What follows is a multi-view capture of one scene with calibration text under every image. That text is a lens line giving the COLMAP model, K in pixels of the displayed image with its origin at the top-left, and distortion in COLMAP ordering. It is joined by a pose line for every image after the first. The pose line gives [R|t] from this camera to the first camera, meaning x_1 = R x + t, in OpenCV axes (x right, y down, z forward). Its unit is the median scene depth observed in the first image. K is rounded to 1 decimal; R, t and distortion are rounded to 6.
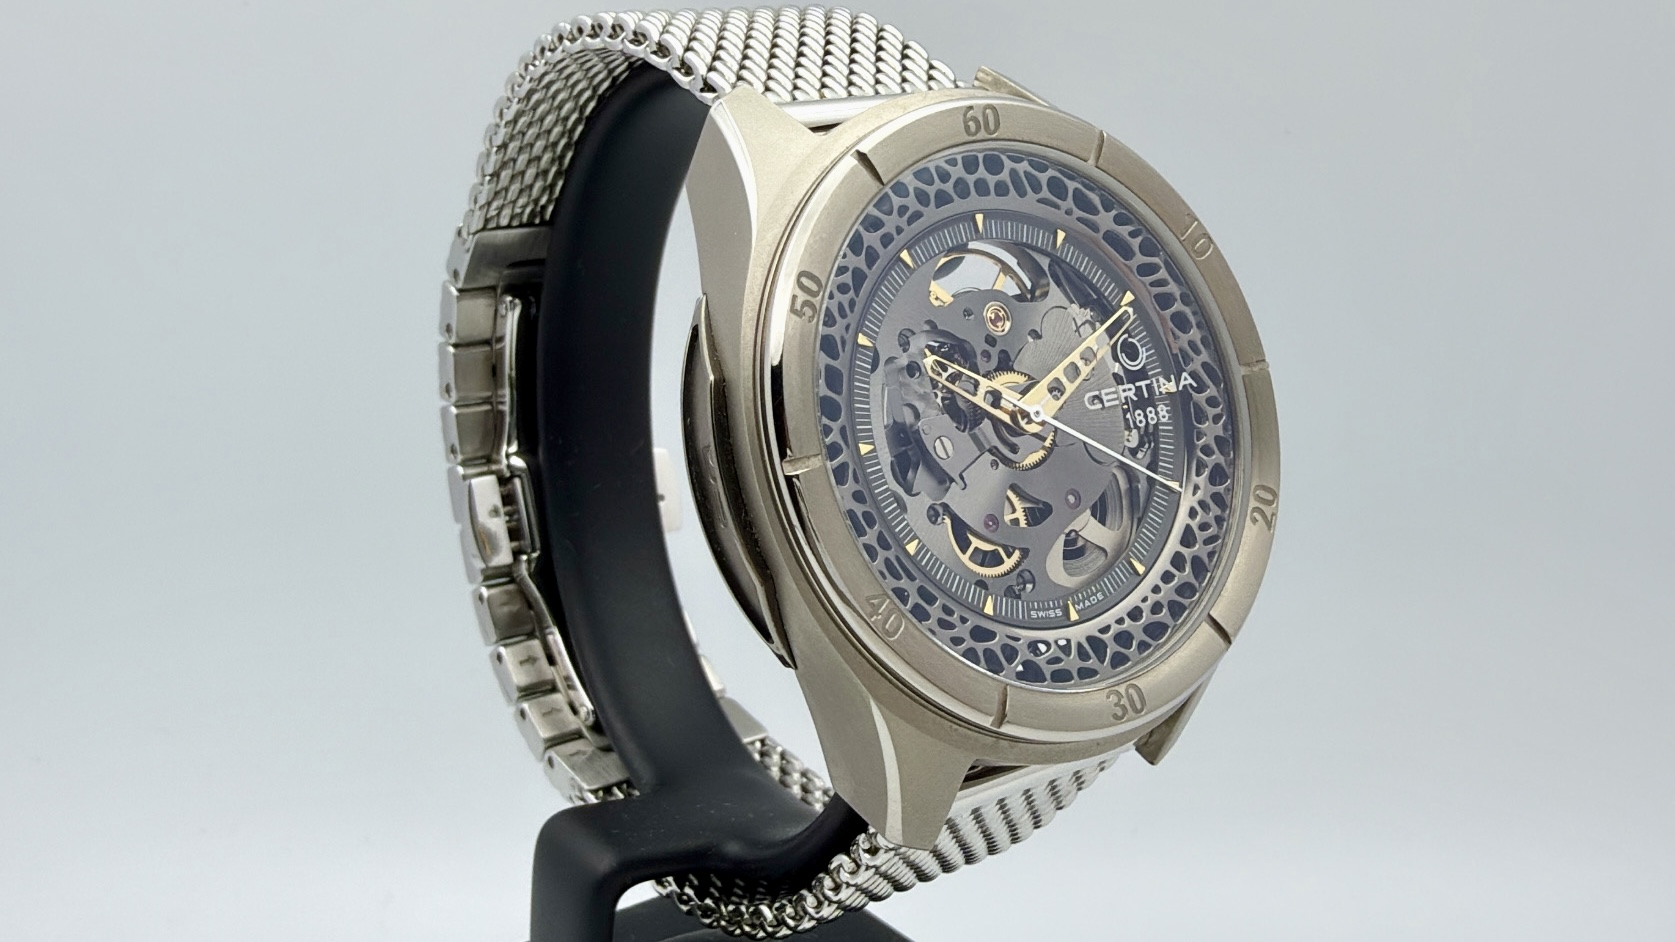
lens RADIAL K [[1671.7, 0, 837.5], [0, 1671.7, 471.0], [0, 0, 1]] dist [0.138923, -0.001213]
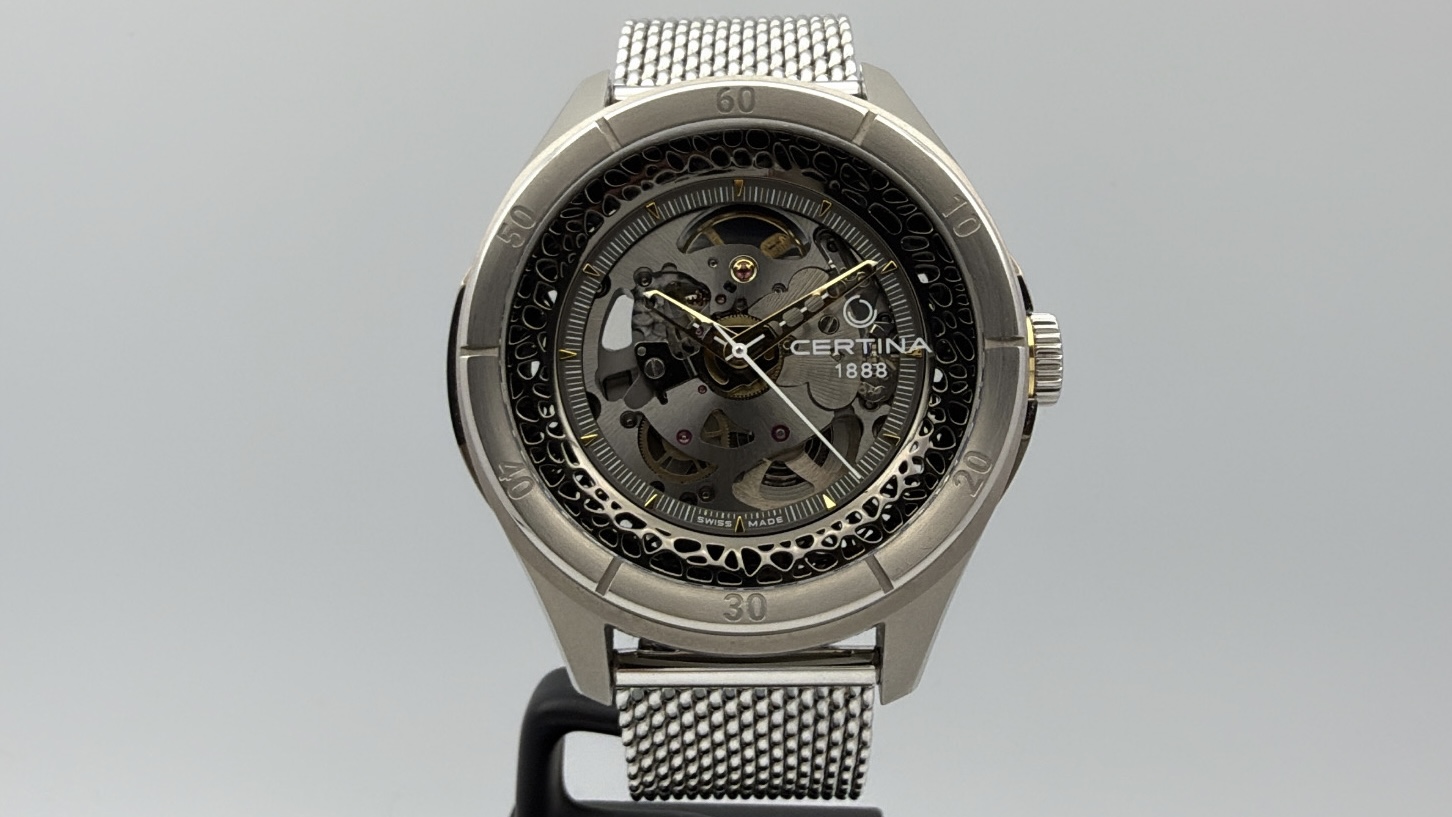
lens RADIAL K [[1449.1, 0, 726.0], [0, 1449.1, 408.5], [0, 0, 1]] dist [0.138923, -0.001213]
pose [[0.802127, 0.123088, -0.584330, 0.692180], [-0.162905, 0.986515, -0.015818, 0.022365], [0.574503, 0.107878, 0.811362, 0.185001]]
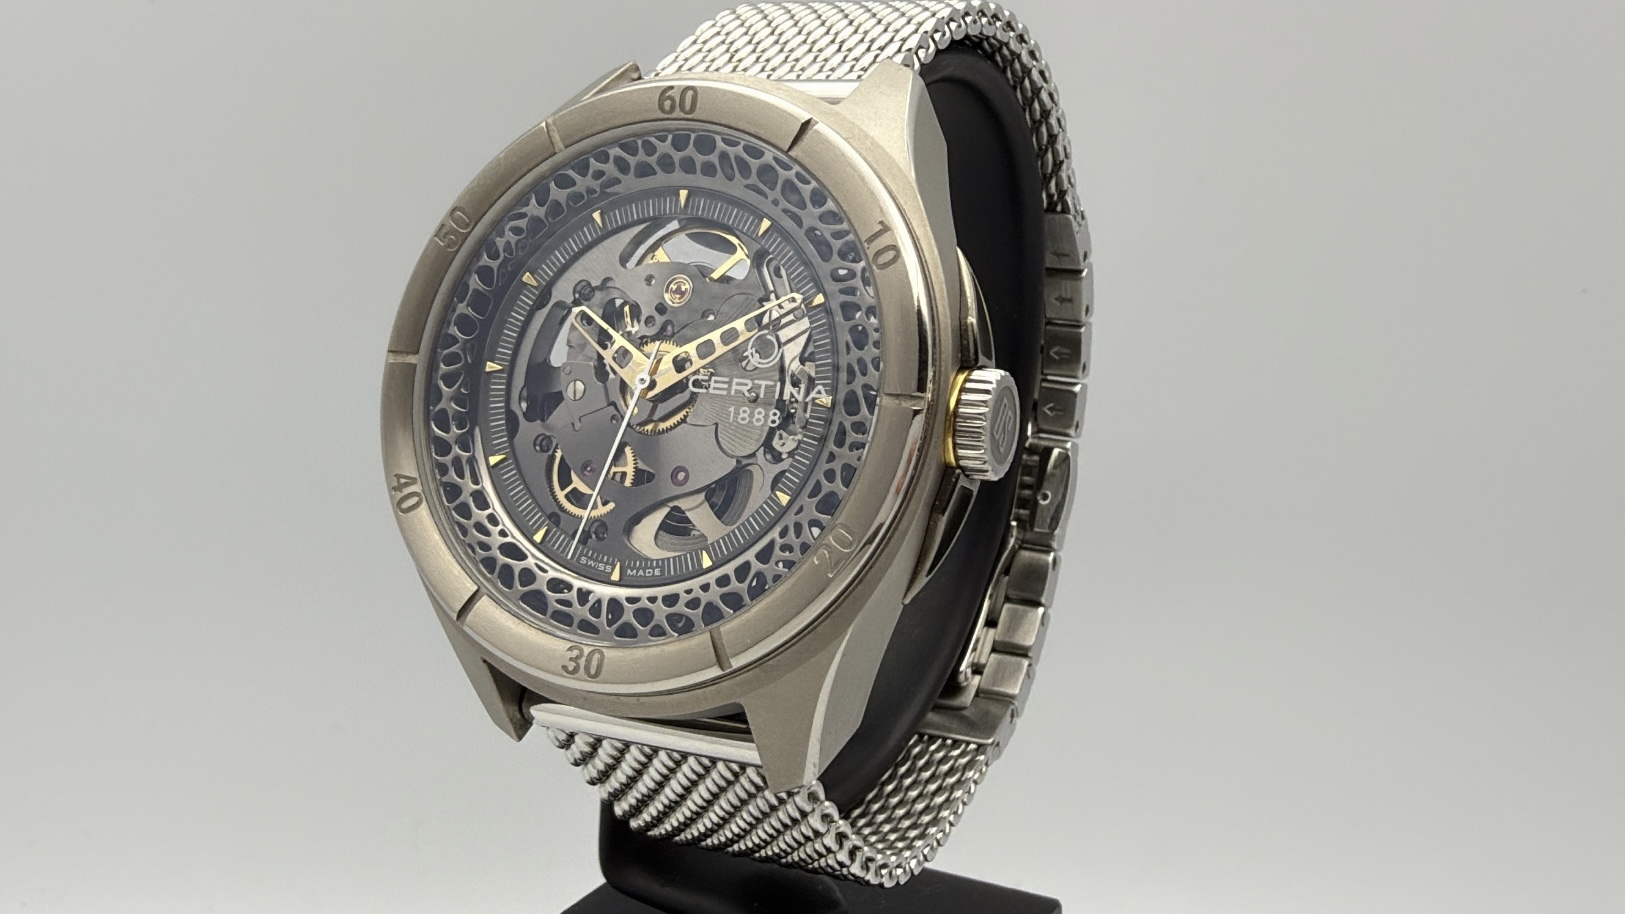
lens RADIAL K [[1621.8, 0, 812.5], [0, 1621.8, 457.0], [0, 0, 1]] dist [0.138923, -0.001213]
pose [[0.475893, 0.221410, -0.851178, 1.028810], [-0.246991, 0.962492, 0.112273, -0.126513], [0.844110, 0.156804, 0.512729, 0.570497]]
